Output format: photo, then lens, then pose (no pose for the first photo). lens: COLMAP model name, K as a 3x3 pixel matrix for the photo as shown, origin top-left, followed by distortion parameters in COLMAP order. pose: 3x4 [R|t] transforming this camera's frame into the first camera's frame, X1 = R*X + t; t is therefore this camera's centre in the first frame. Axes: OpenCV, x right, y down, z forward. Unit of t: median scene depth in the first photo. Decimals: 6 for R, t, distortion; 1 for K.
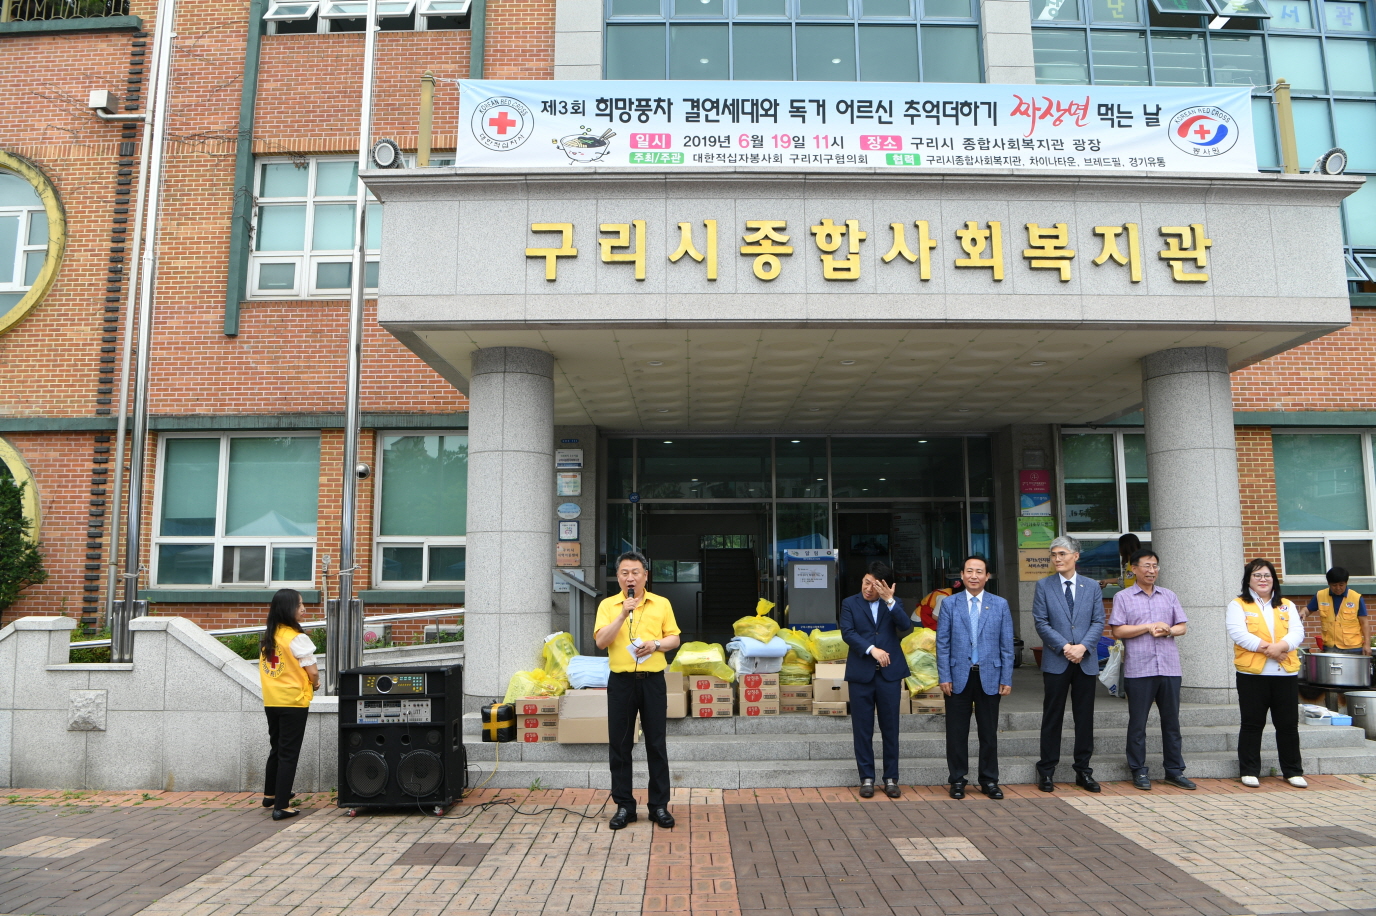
lens RADIAL K [[938.5, 0, 689.2], [0, 938.5, 466.2], [0, 0, 1]] dist [-0.078594, 0.015999]
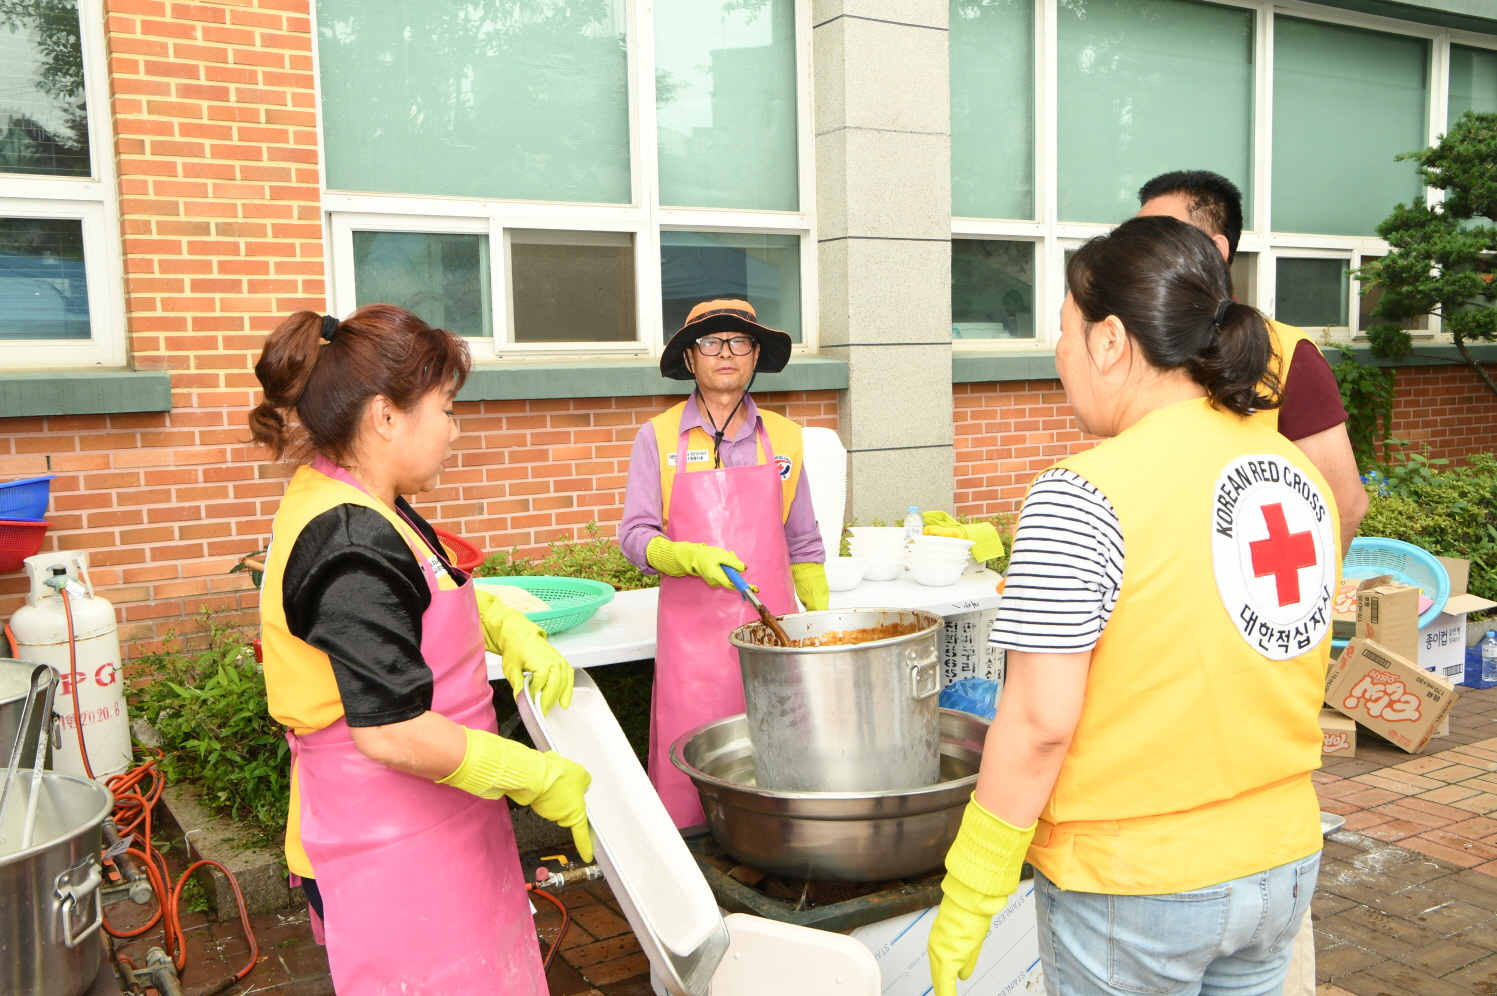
lens RADIAL K [[1350.4, 0, 754.3], [0, 1350.4, 505.1], [0, 0, 1]] dist [-0.006109, 0.032611]
pose [[0.855761, -0.070472, 0.512549, 0.543308], [-0.045415, 0.976623, 0.210105, 0.074410], [-0.515374, -0.203077, 0.832556, 0.552578]]
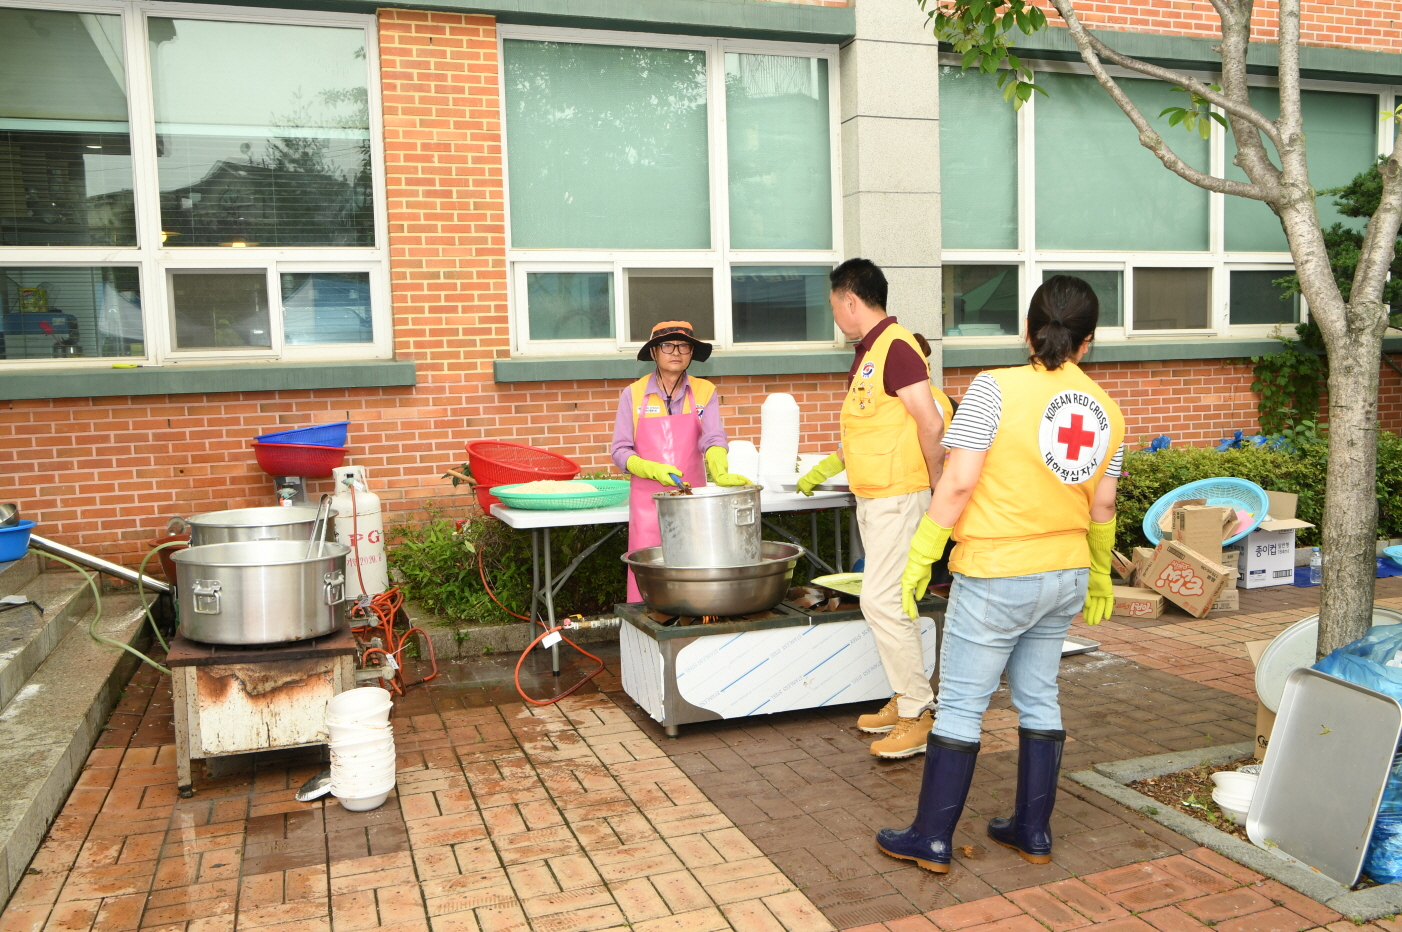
lens RADIAL K [[1180.6, 0, 705.2], [0, 1180.6, 468.8], [0, 0, 1]] dist [-0.023999, 0.007707]
pose [[0.944919, -0.052966, 0.322991, 0.547492], [-0.015595, 0.978413, 0.206072, 0.056727], [-0.326933, -0.199758, 0.923694, 0.381626]]
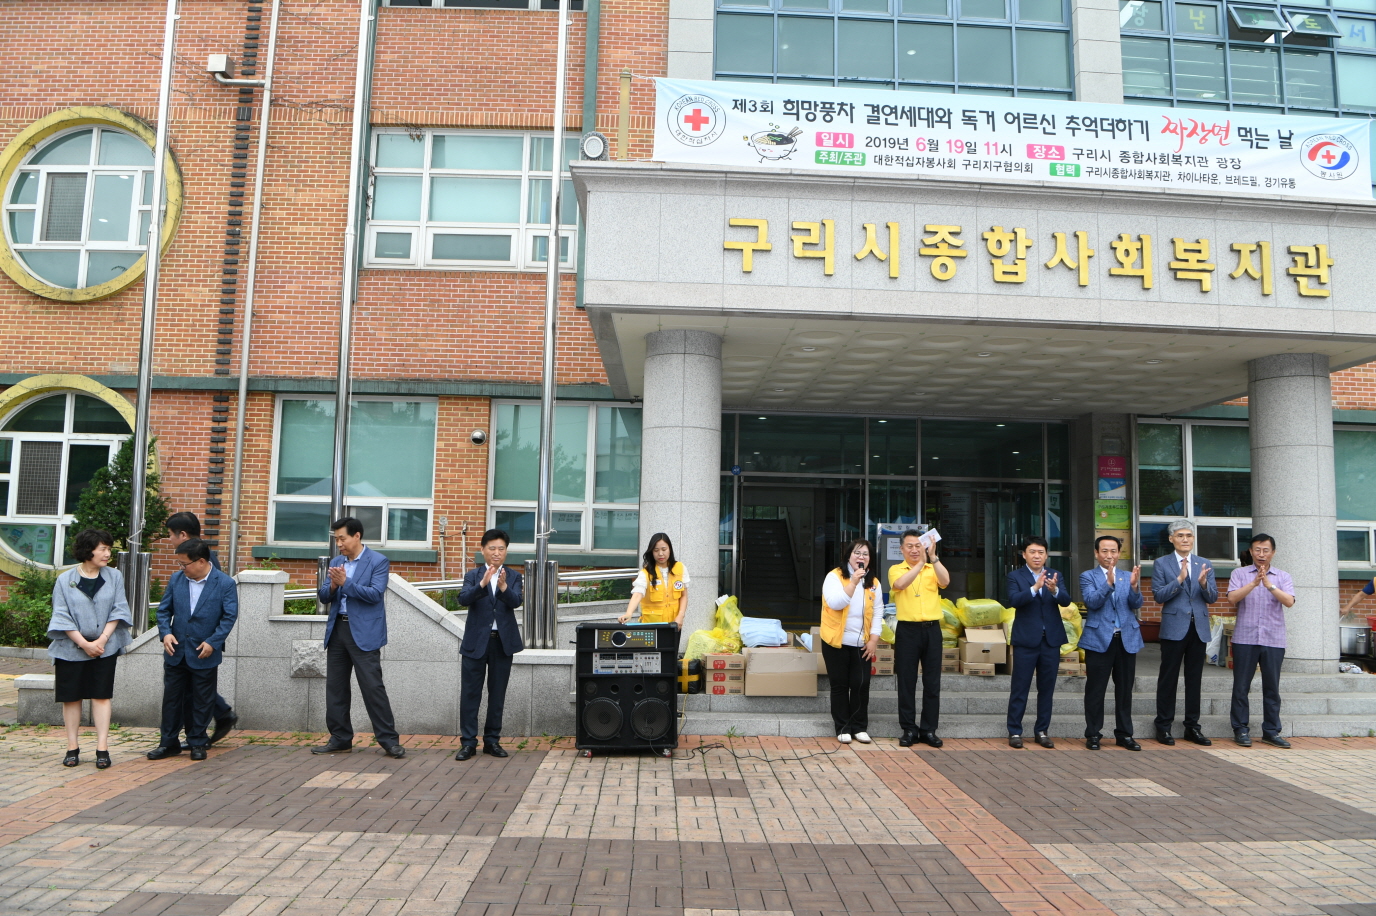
lens RADIAL K [[938.5, 0, 691.0], [0, 938.5, 467.7], [0, 0, 1]] dist [-0.078594, 0.015999]
pose [[0.999173, 0.030382, 0.027013, -0.142779], [-0.031318, 0.998900, 0.034909, -0.004806], [-0.025922, -0.035726, 0.999025, -0.054395]]
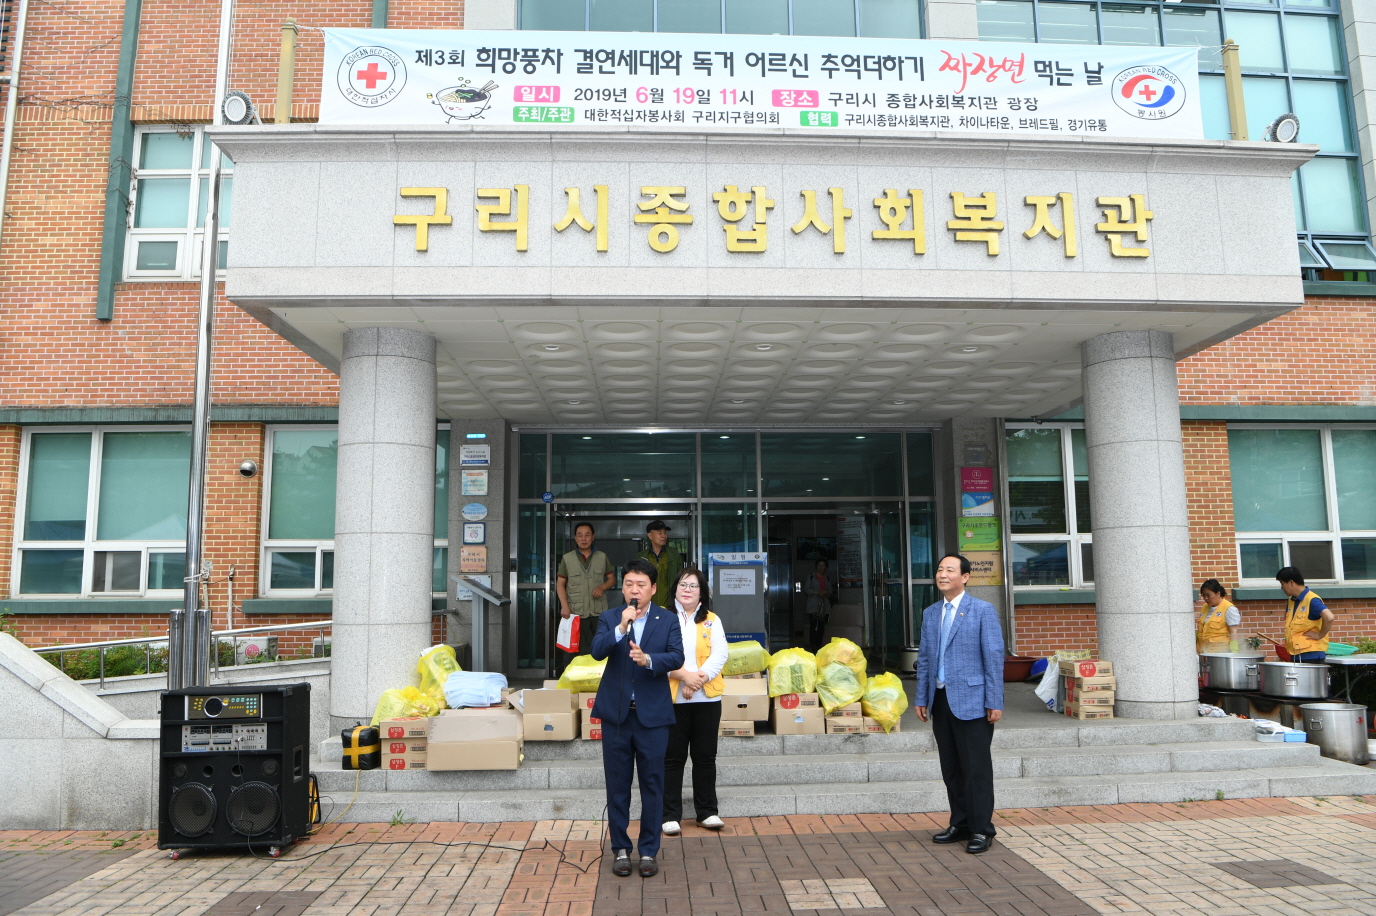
lens RADIAL K [[970.0, 0, 691.8], [0, 970.0, 463.5], [0, 0, 1]] dist [-0.071837, 0.016235]
pose [[0.998986, -0.000255, 0.045023, 0.041487], [0.000518, 0.999983, -0.005833, 0.005832], [-0.045021, 0.005850, 0.998969, 0.042985]]
